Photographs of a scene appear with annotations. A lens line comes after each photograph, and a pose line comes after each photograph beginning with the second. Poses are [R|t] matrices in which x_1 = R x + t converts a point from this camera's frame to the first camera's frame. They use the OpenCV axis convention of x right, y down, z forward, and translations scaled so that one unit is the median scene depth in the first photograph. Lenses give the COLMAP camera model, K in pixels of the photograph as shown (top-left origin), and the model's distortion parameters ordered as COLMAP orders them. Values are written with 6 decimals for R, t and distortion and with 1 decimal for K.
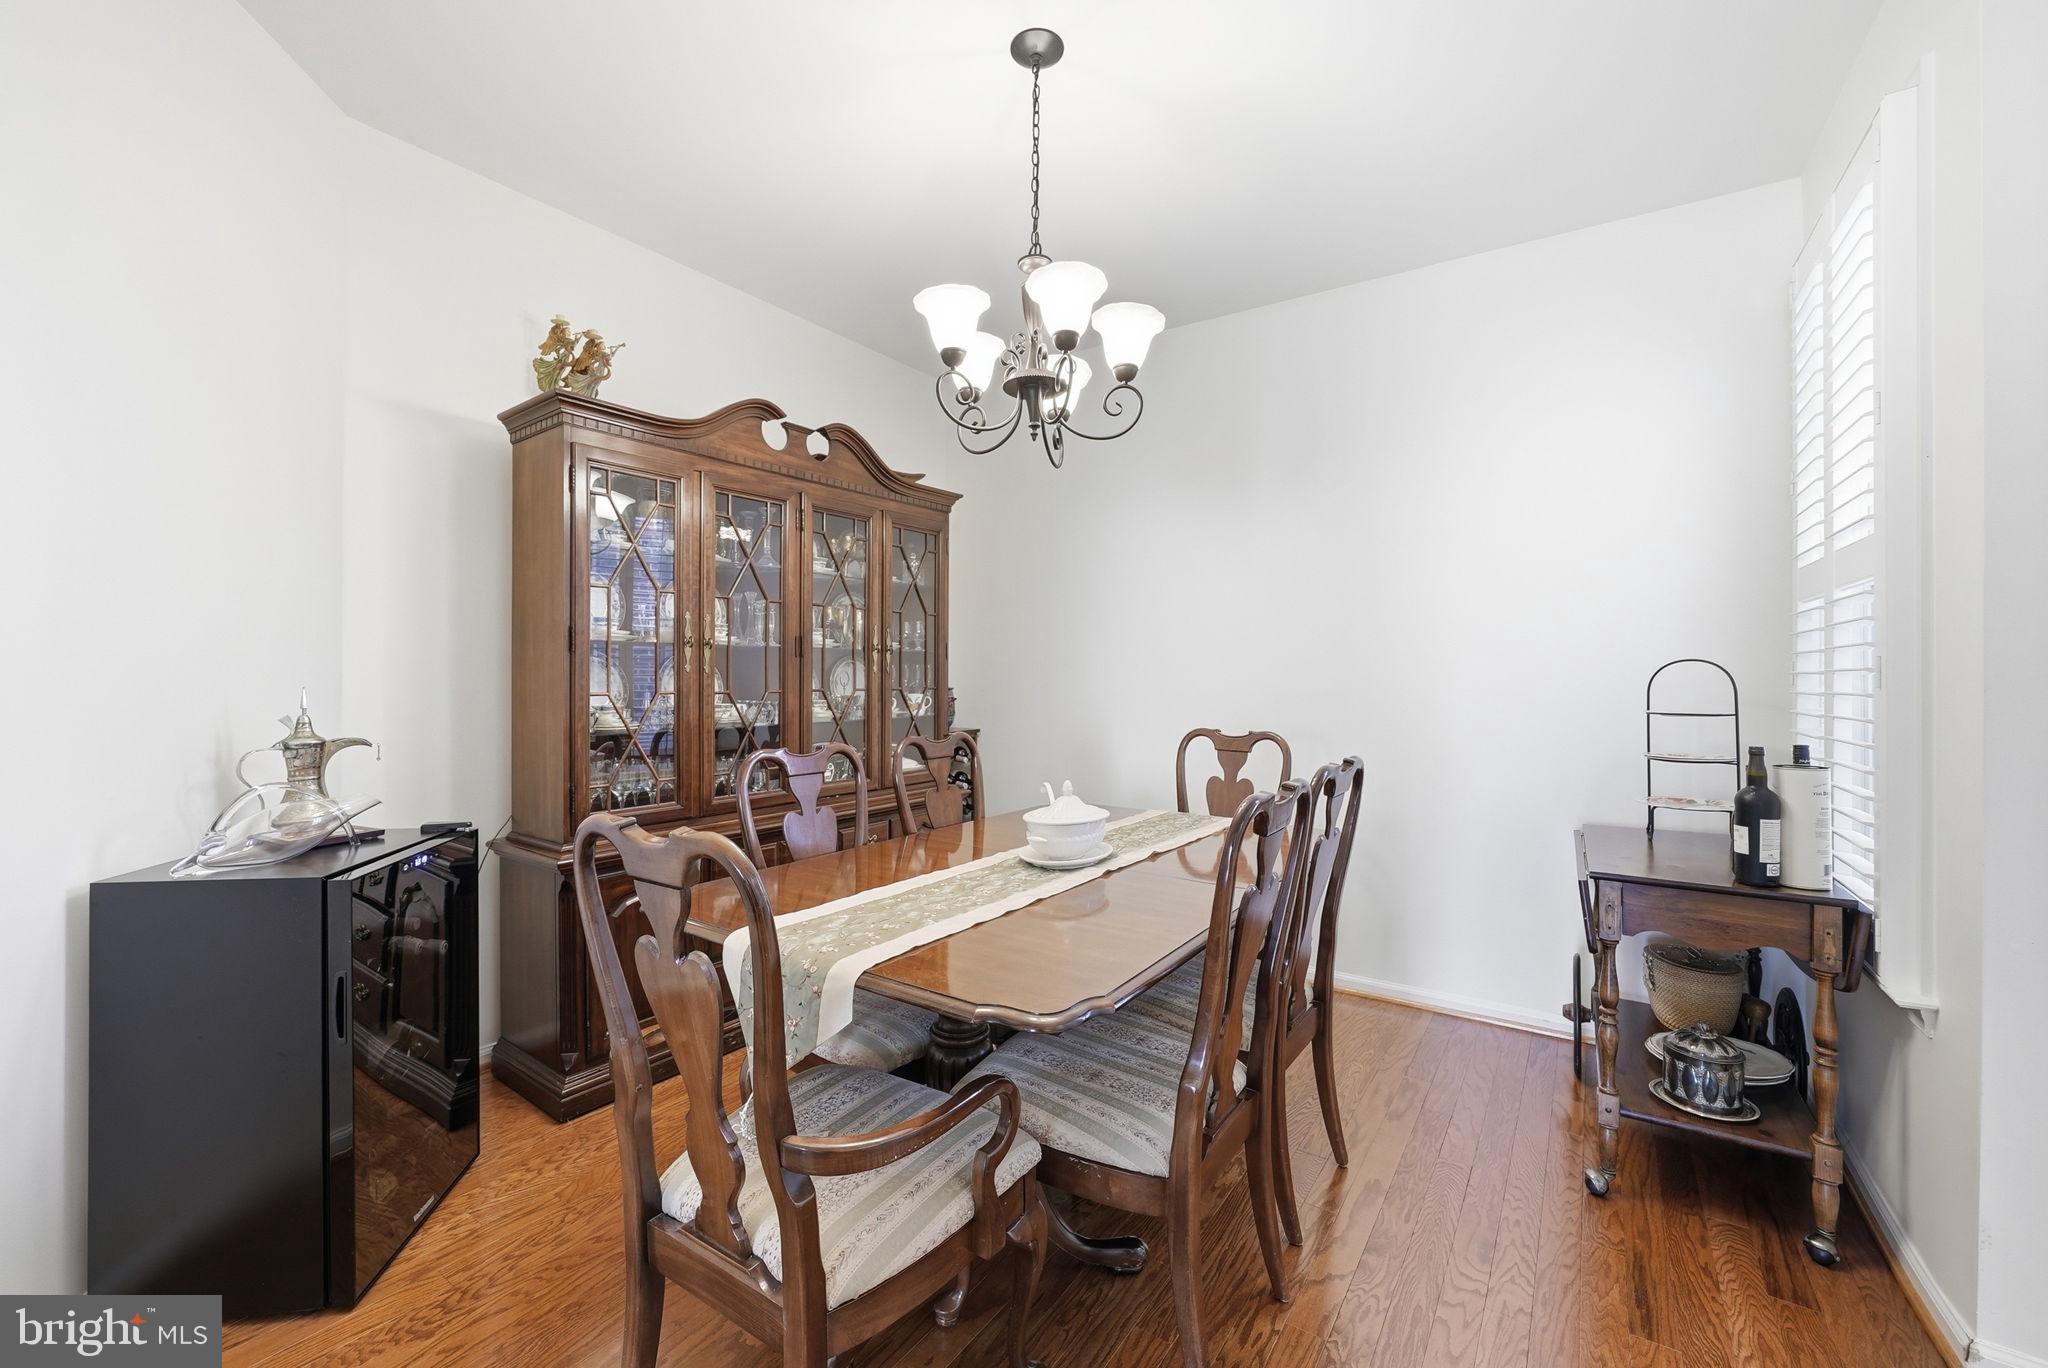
lens RADIAL K [[836.5, 0, 1025.7], [0, 836.5, 649.1], [0, 0, 1]] dist [0.002140, 0.000118]
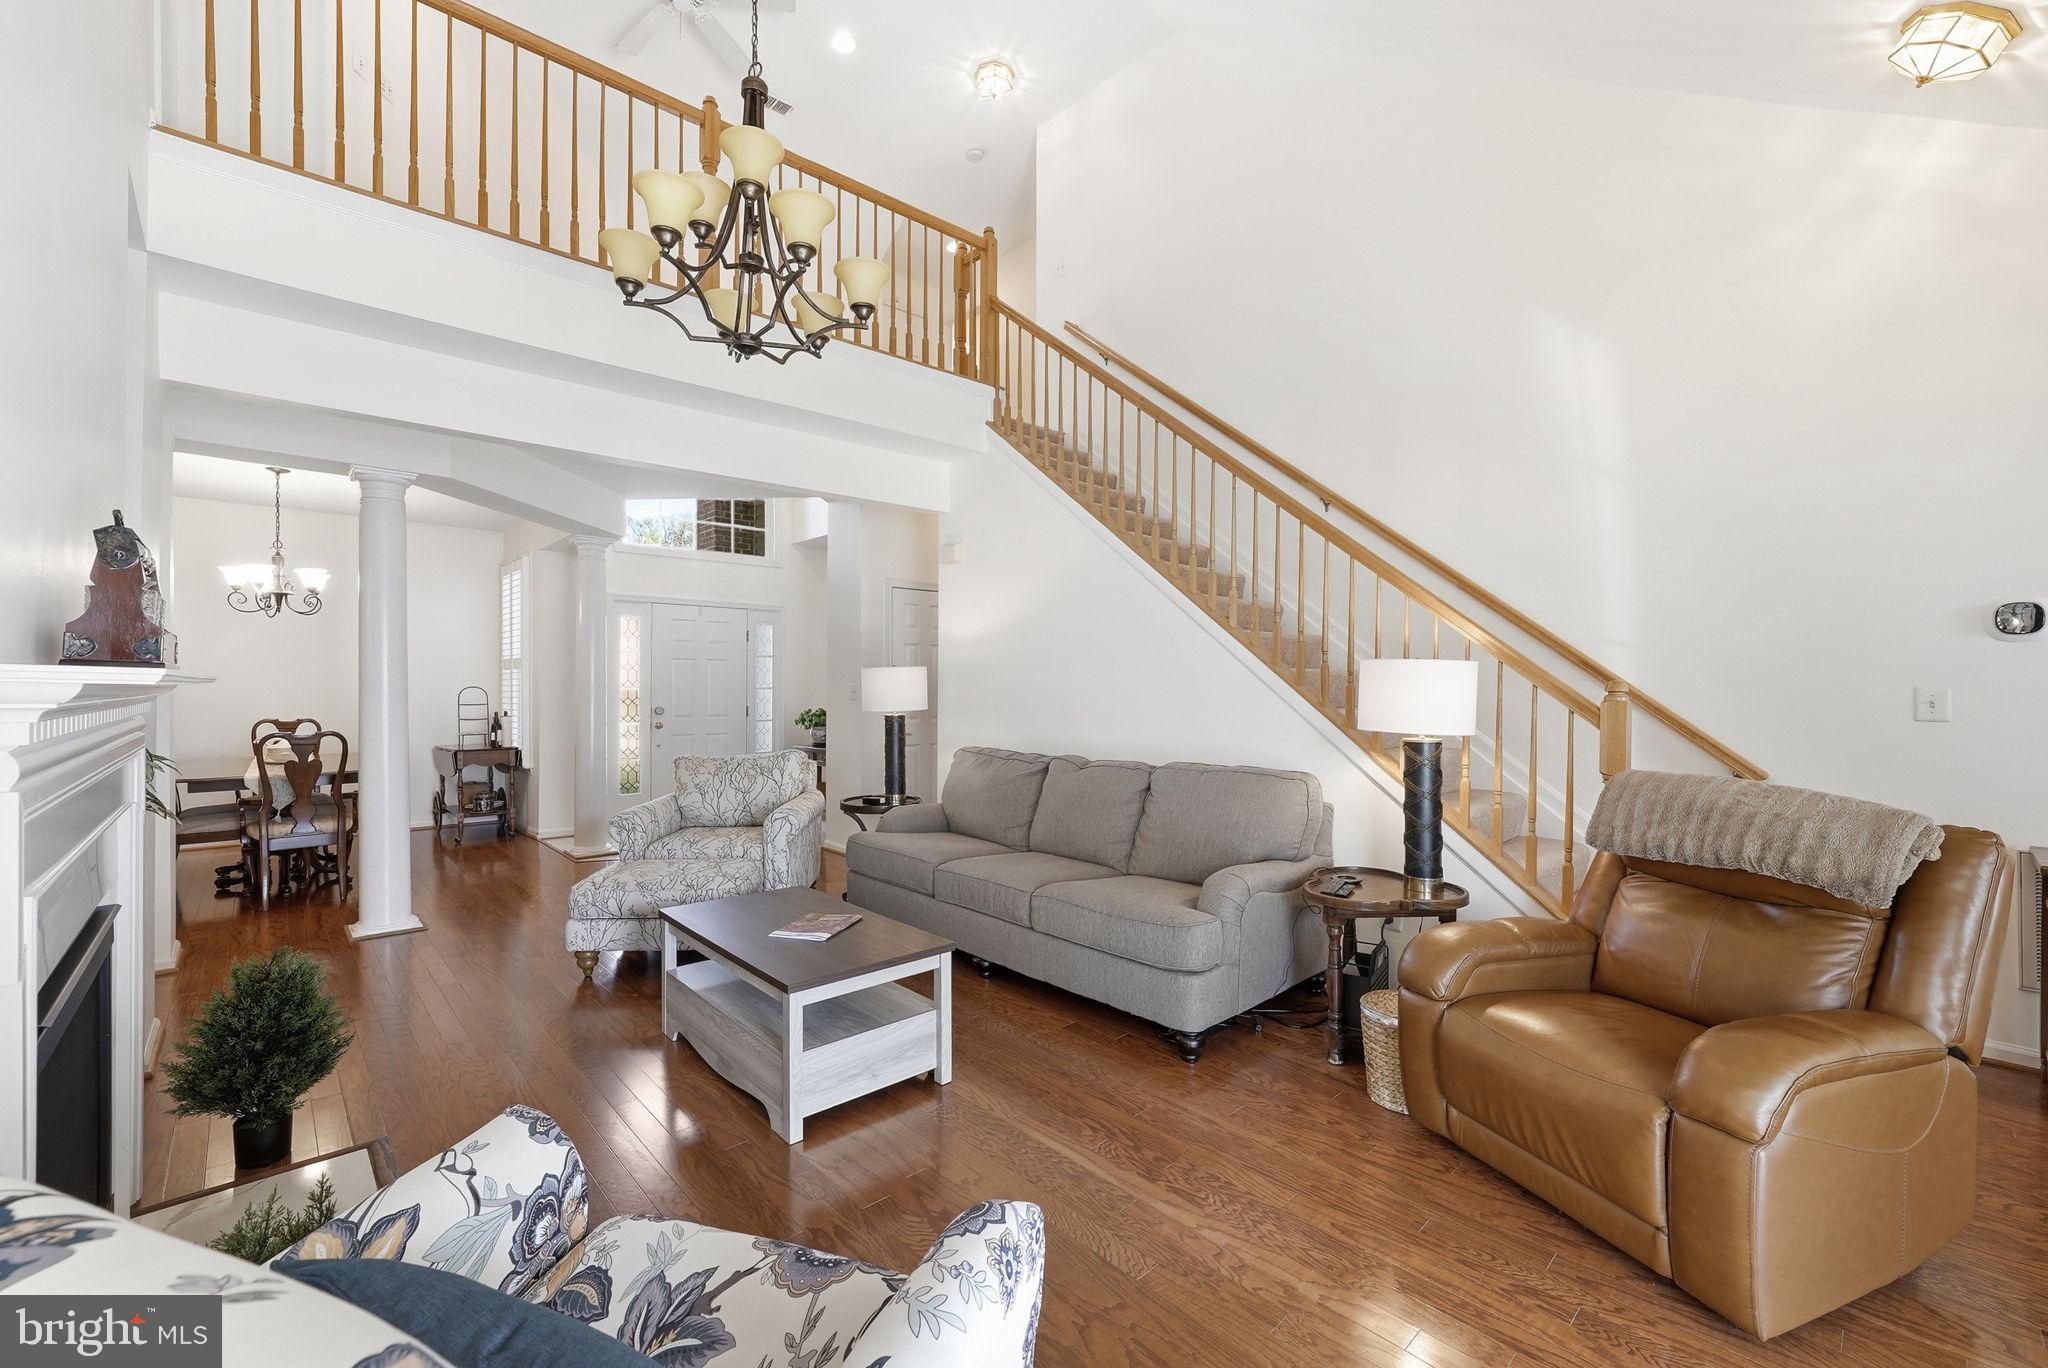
lens RADIAL K [[836.5, 0, 1037.5], [0, 836.5, 698.5], [0, 0, 1]] dist [0.002140, 0.000118]
pose [[0.220370, -0.009508, 0.975370, -2.195119], [-0.014105, 0.999817, 0.012933, -0.023650], [-0.975314, -0.016608, 0.220195, -2.138617]]
